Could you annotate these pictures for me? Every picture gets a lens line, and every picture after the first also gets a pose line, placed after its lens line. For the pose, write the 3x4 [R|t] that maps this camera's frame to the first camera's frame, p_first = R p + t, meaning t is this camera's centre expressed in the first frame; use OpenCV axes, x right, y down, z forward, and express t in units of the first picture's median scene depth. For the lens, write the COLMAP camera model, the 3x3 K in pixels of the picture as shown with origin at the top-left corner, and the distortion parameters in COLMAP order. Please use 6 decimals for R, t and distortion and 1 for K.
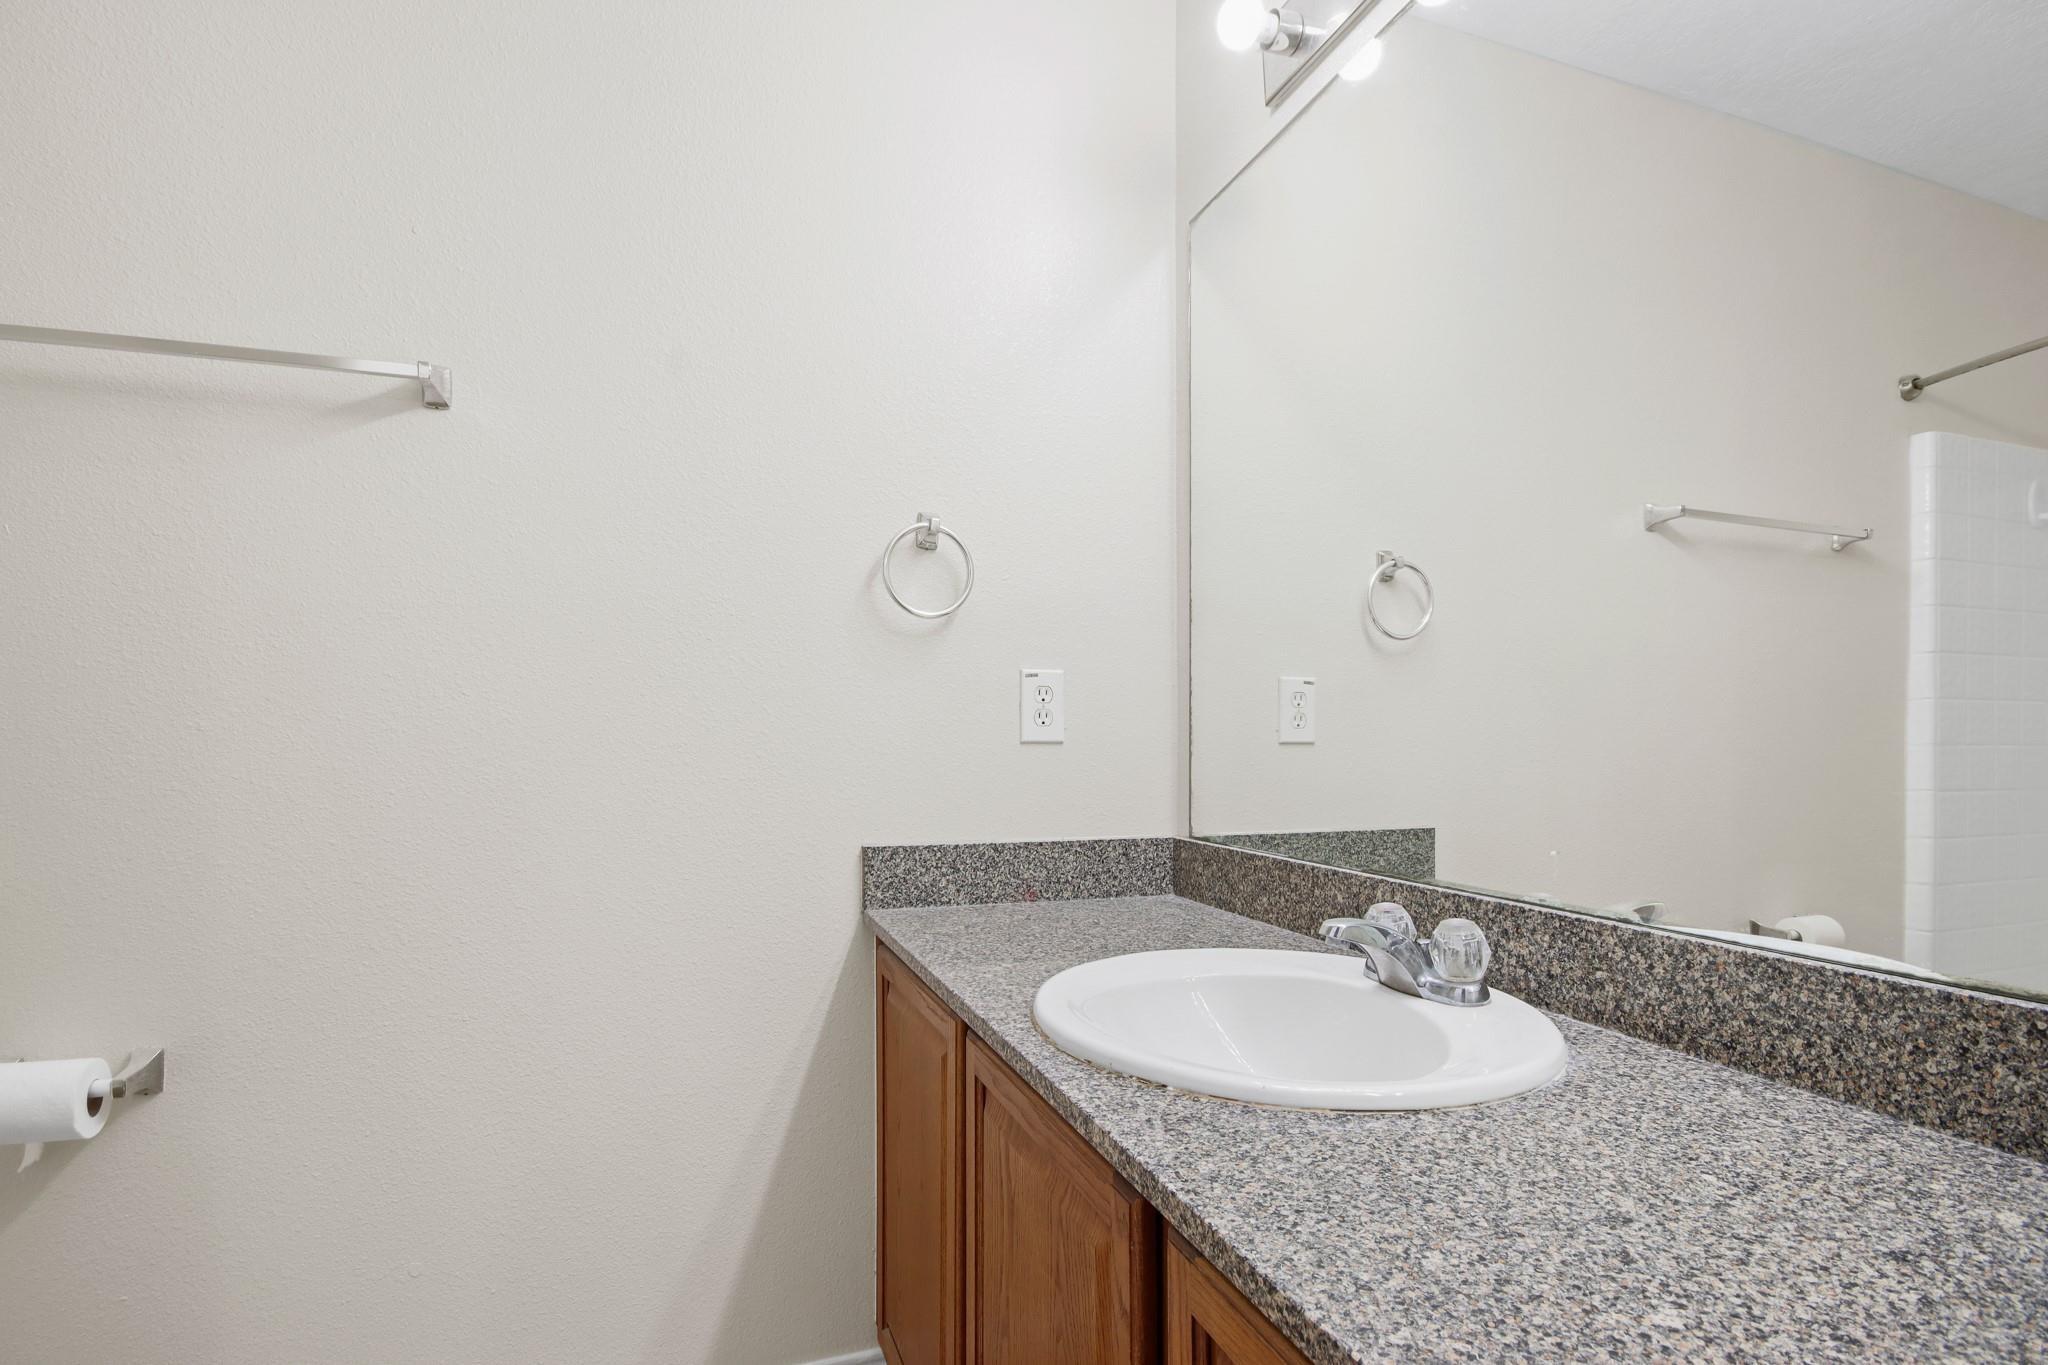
lens RADIAL K [[967.0, 0, 1019.2], [0, 967.0, 713.3], [0, 0, 1]] dist [0.001161, 0.000057]
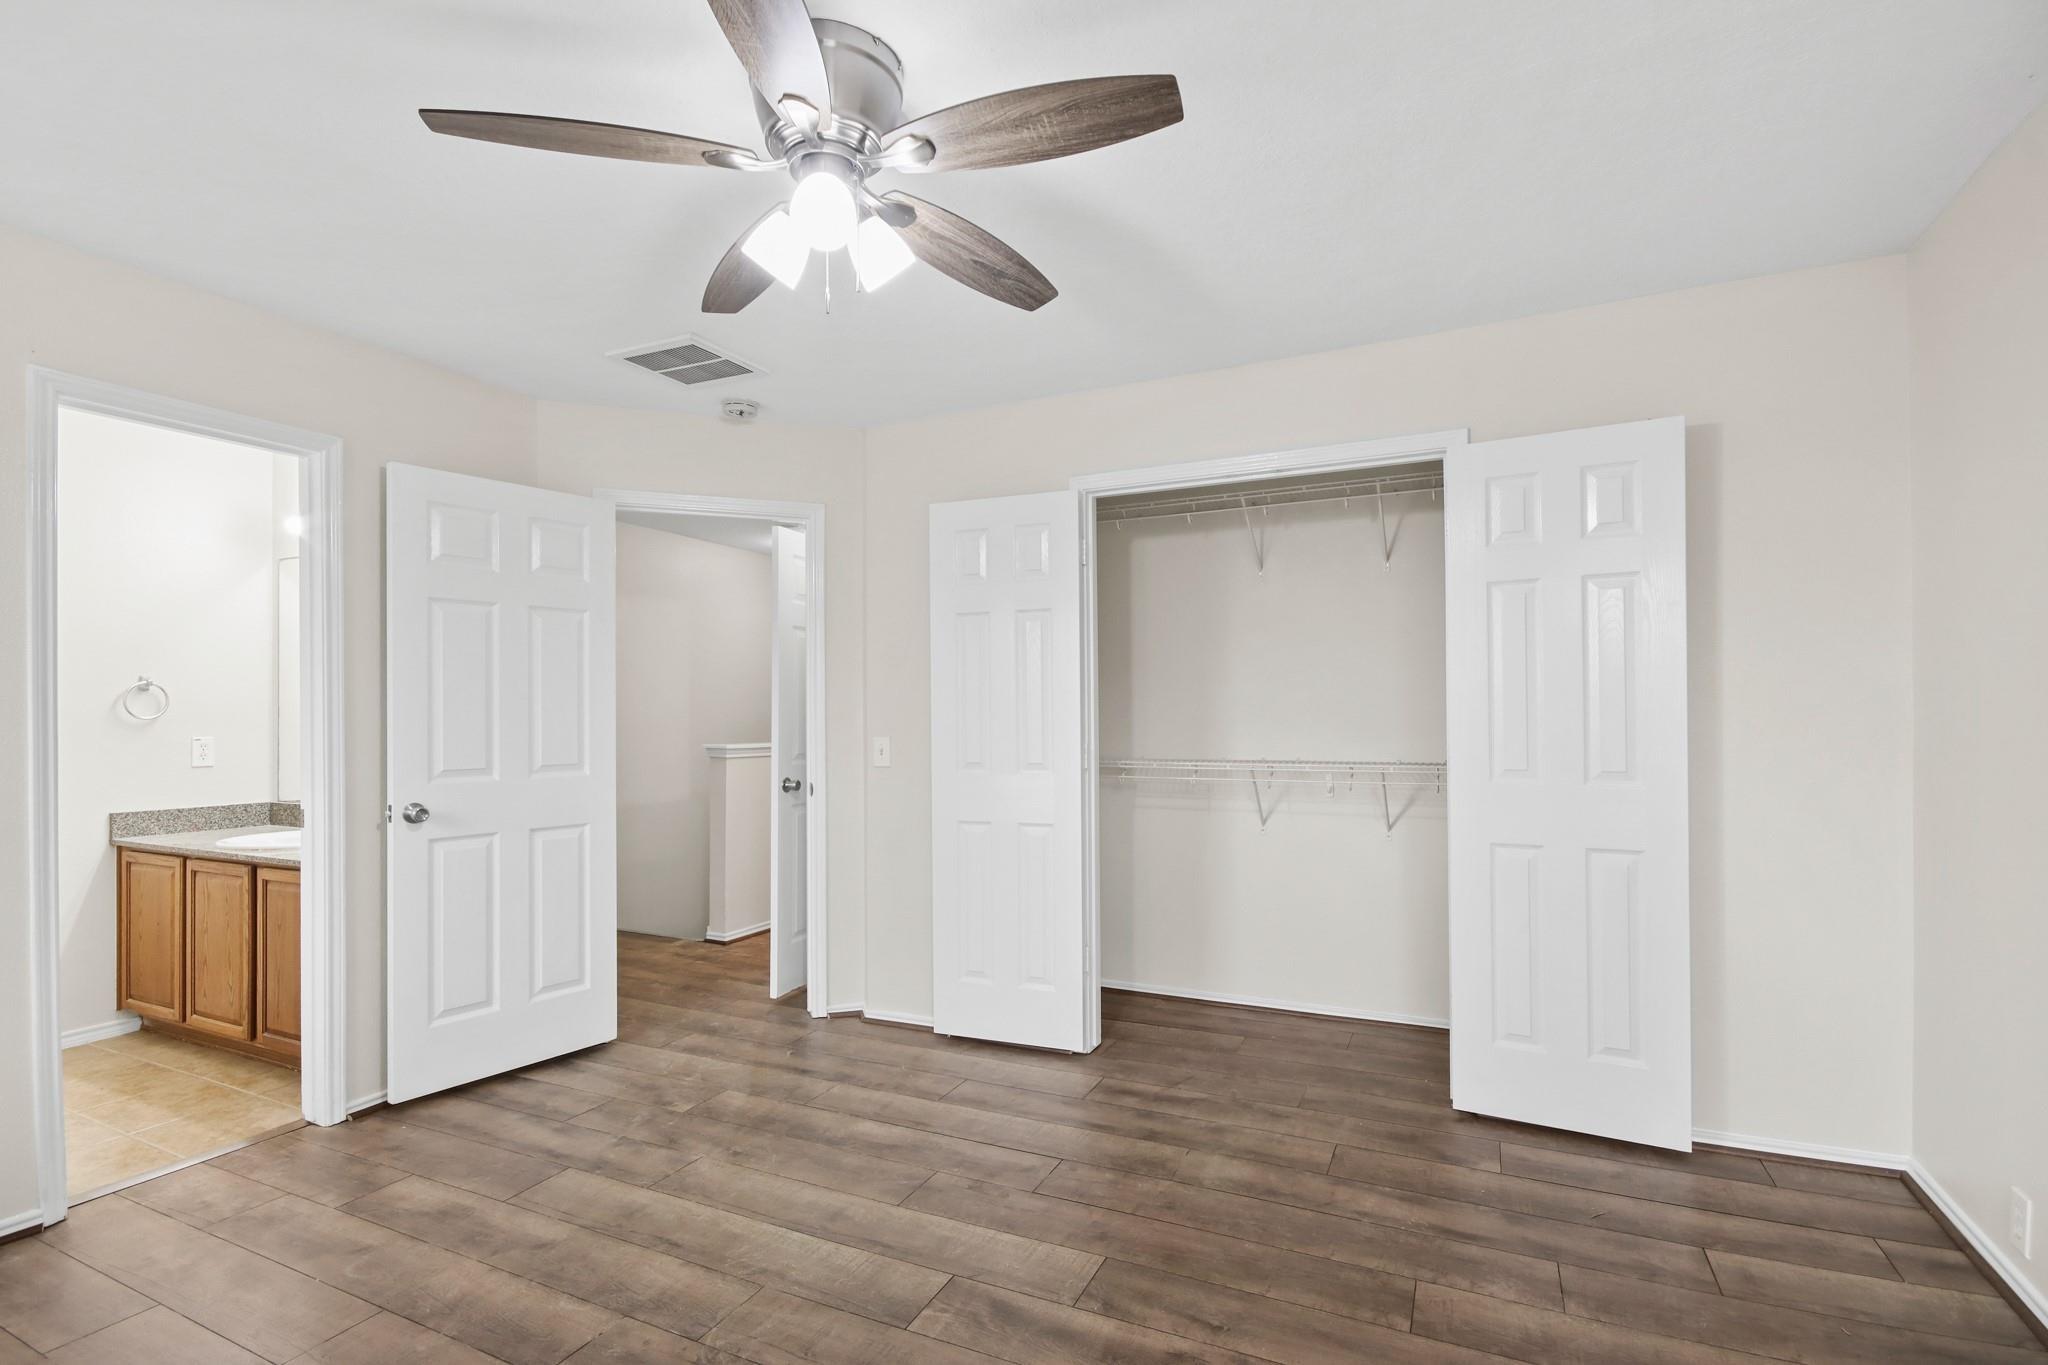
lens RADIAL K [[967.0, 0, 1019.2], [0, 967.0, 713.3], [0, 0, 1]] dist [0.001161, 0.000057]
pose [[0.704812, -0.000504, 0.709394, -0.274163], [-0.017052, 0.999699, 0.017652, -0.195641], [-0.709189, -0.024538, 0.704591, -2.335518]]
